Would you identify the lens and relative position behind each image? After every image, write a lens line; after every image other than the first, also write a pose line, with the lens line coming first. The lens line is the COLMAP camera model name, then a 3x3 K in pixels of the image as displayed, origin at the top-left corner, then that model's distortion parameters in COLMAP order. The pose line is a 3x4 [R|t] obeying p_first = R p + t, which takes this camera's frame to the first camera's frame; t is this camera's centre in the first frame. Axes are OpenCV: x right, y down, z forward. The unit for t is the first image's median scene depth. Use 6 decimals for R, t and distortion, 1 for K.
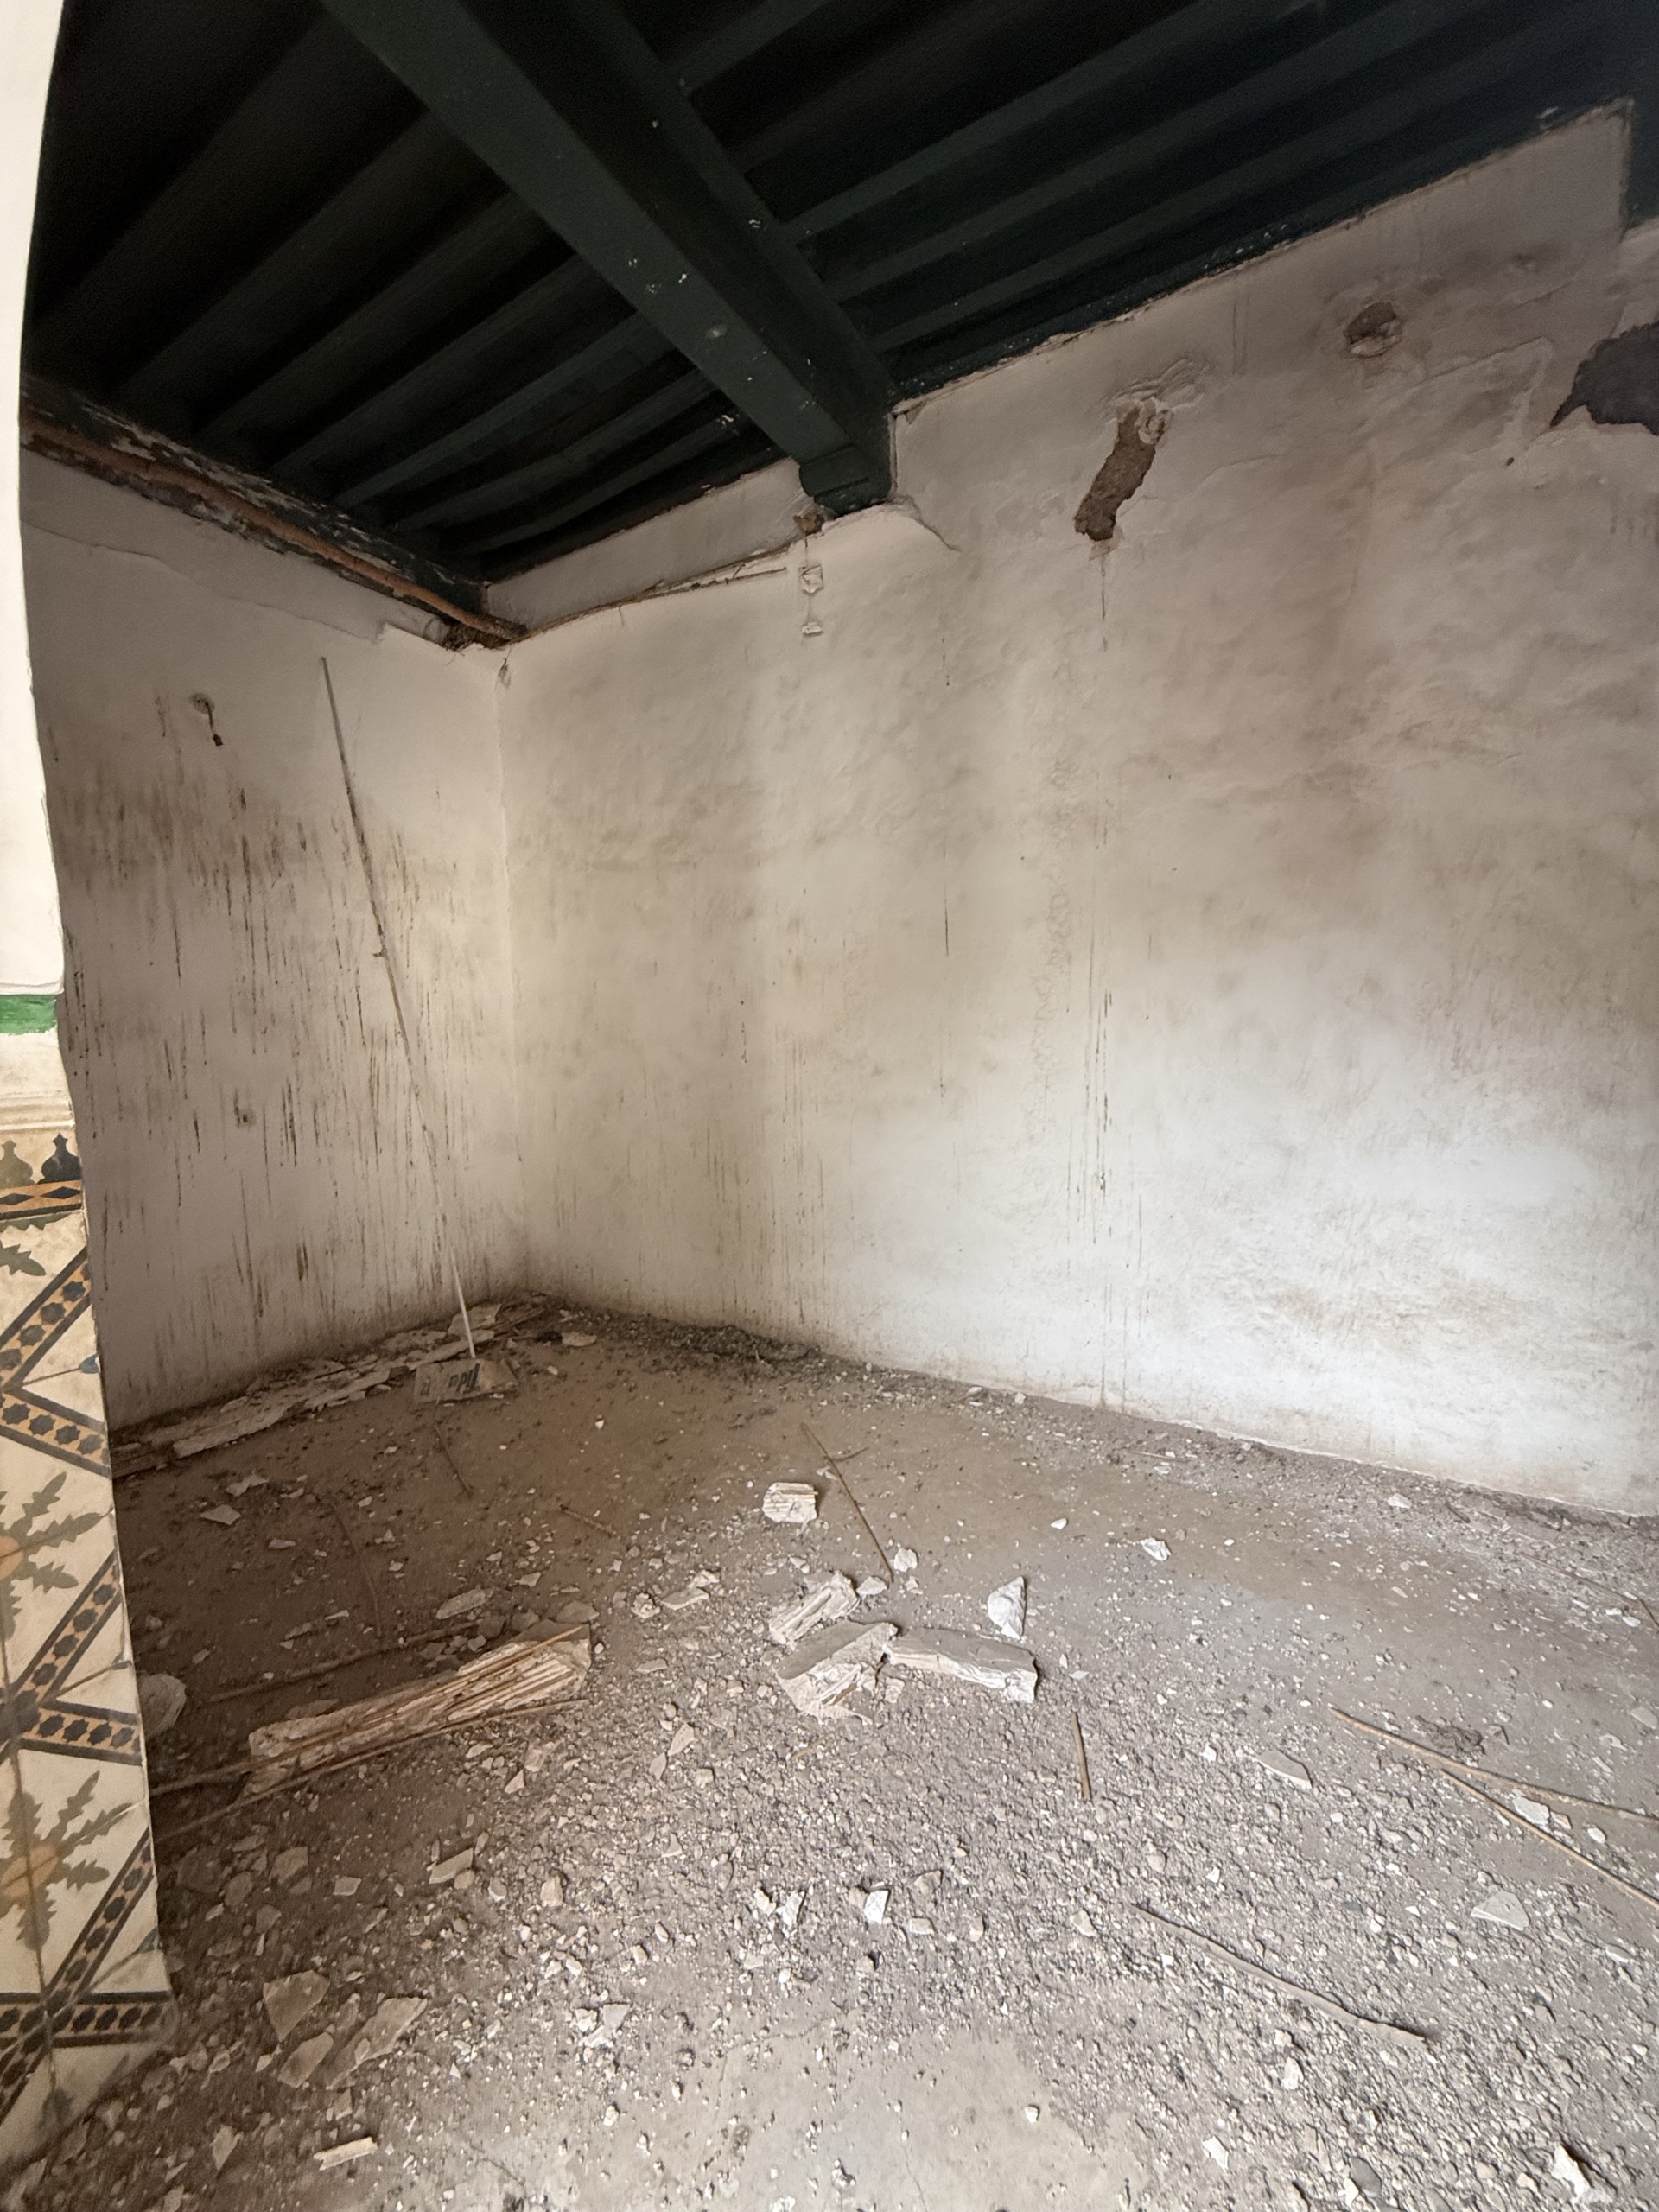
lens RADIAL K [[878.2, 0, 829.1], [0, 878.2, 1105.3], [0, 0, 1]] dist [0.000196, -0.000234]
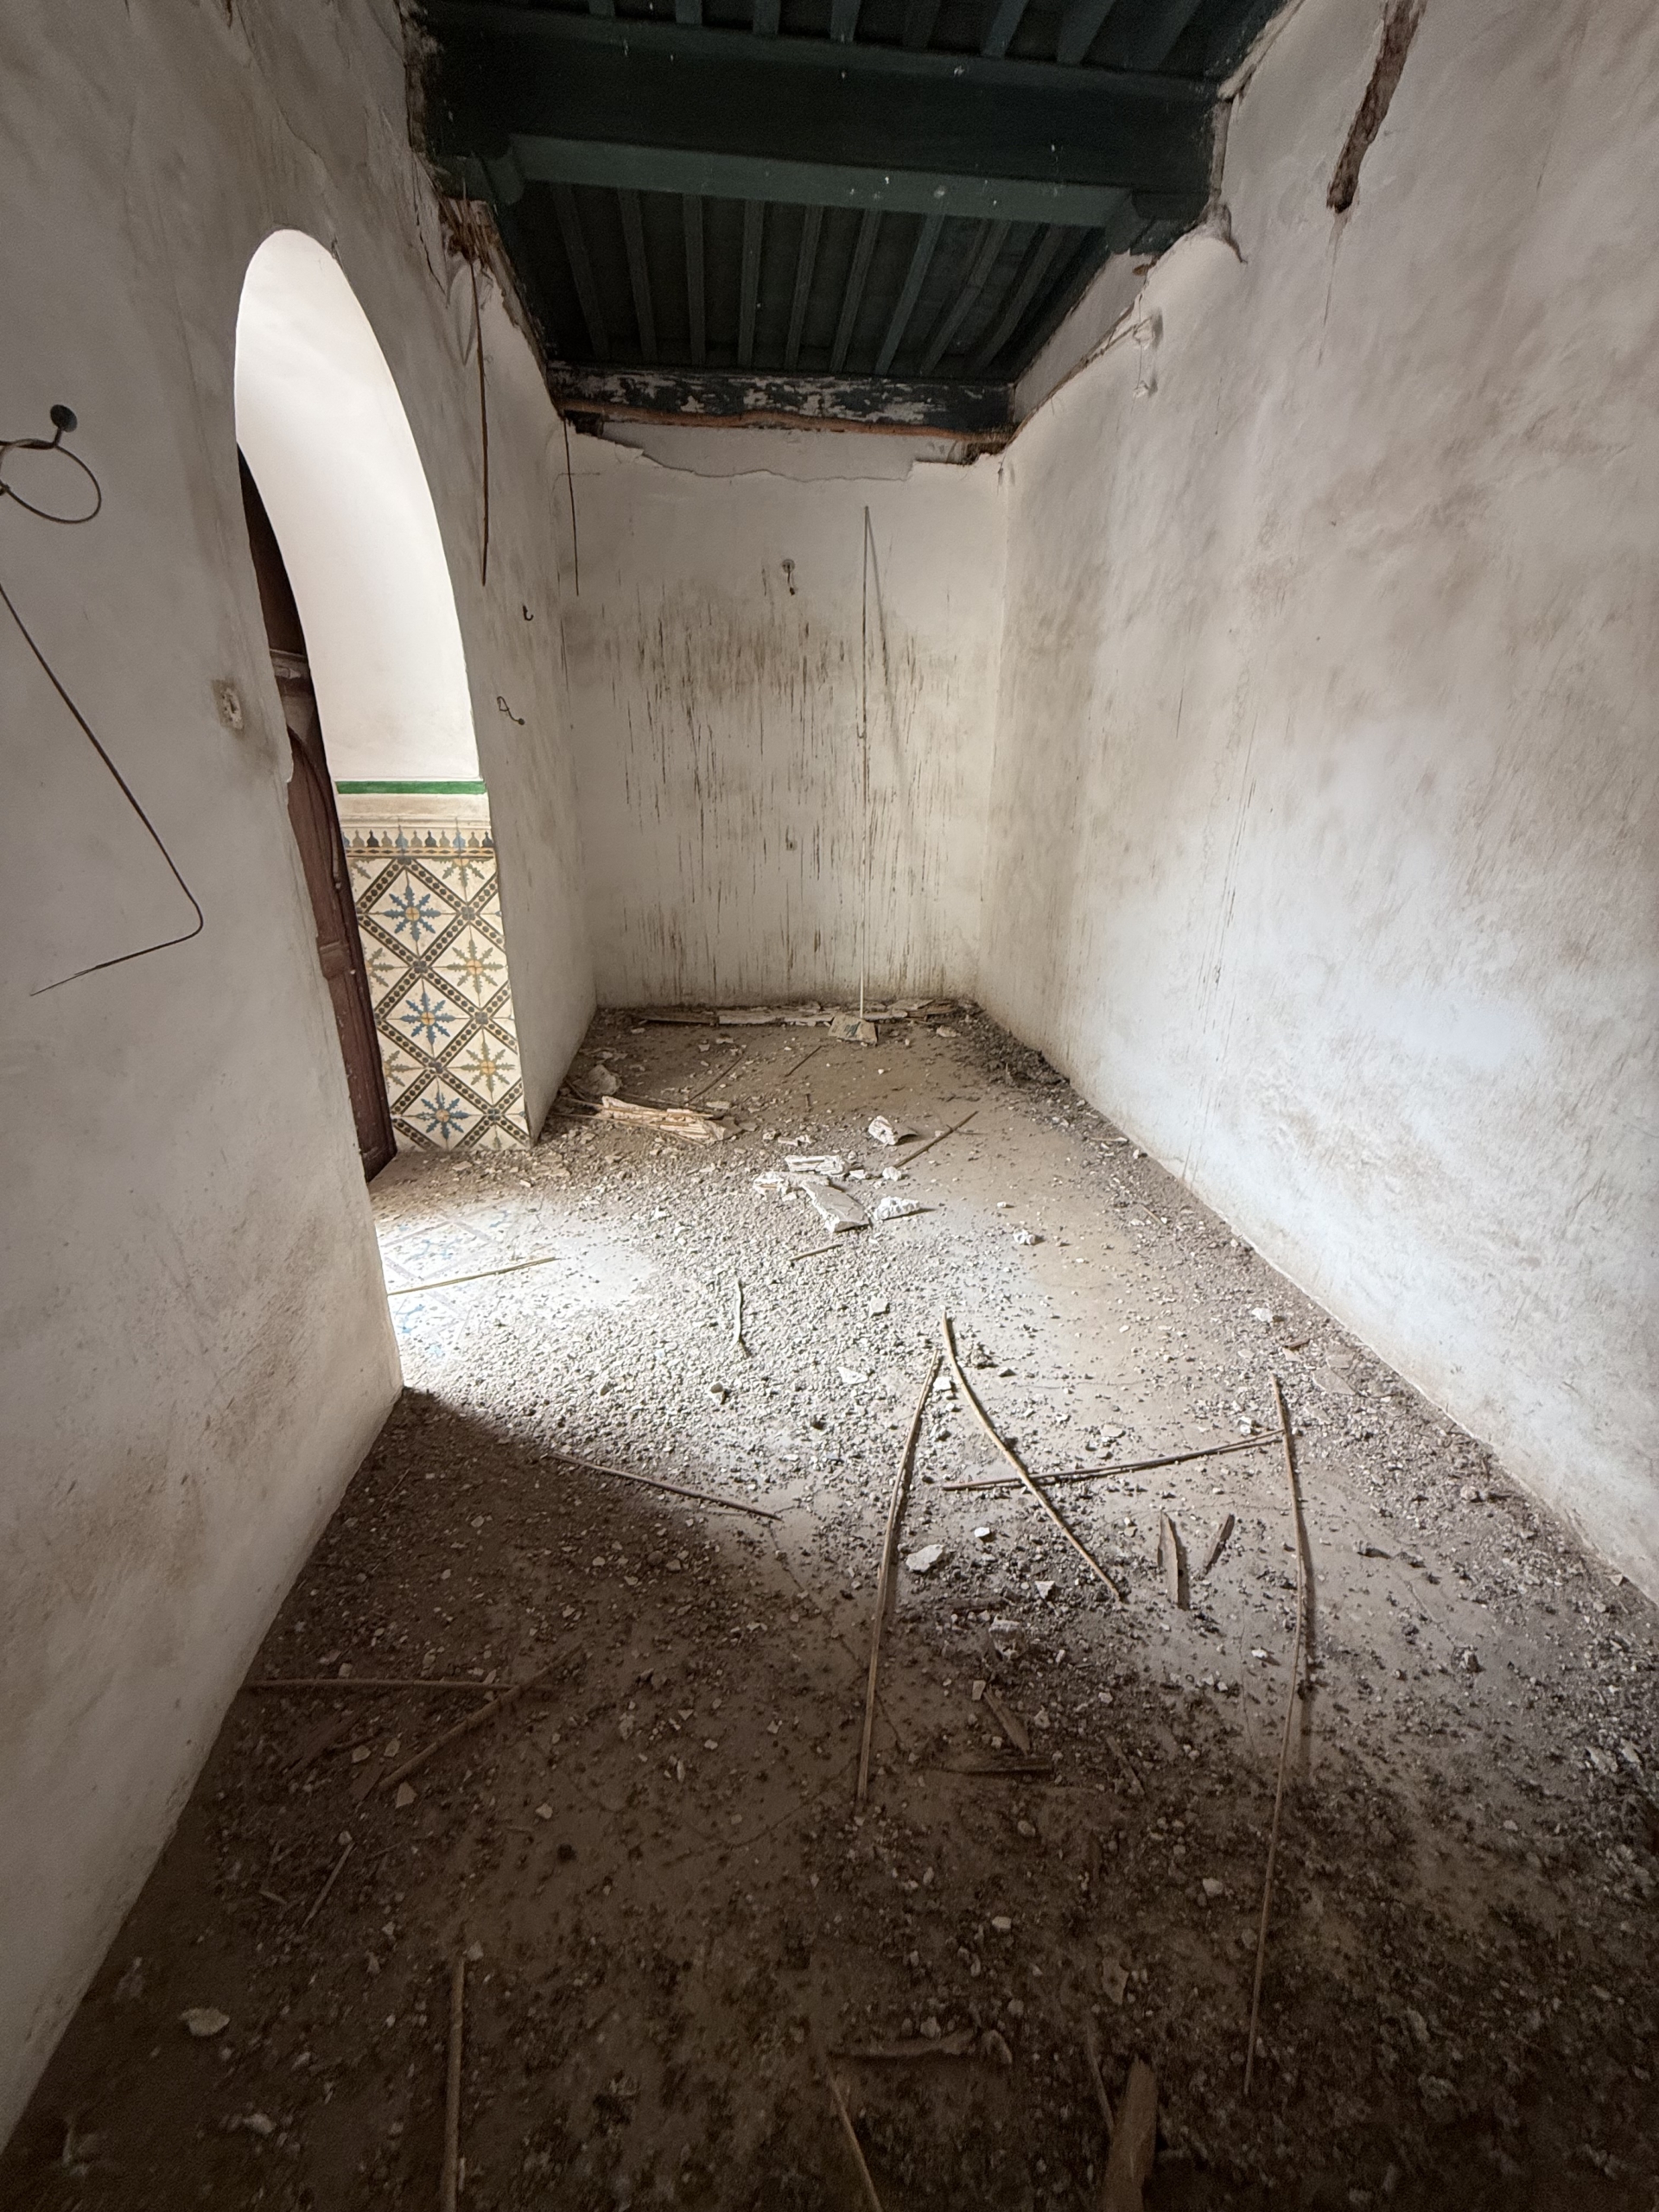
lens RADIAL K [[878.2, 0, 837.5], [0, 878.2, 1106.9], [0, 0, 1]] dist [0.000196, -0.000234]
pose [[0.614432, 0.299417, -0.729947, 0.911759], [-0.096438, 0.946755, 0.307173, -0.043924], [0.783054, -0.118343, 0.610592, 0.005856]]
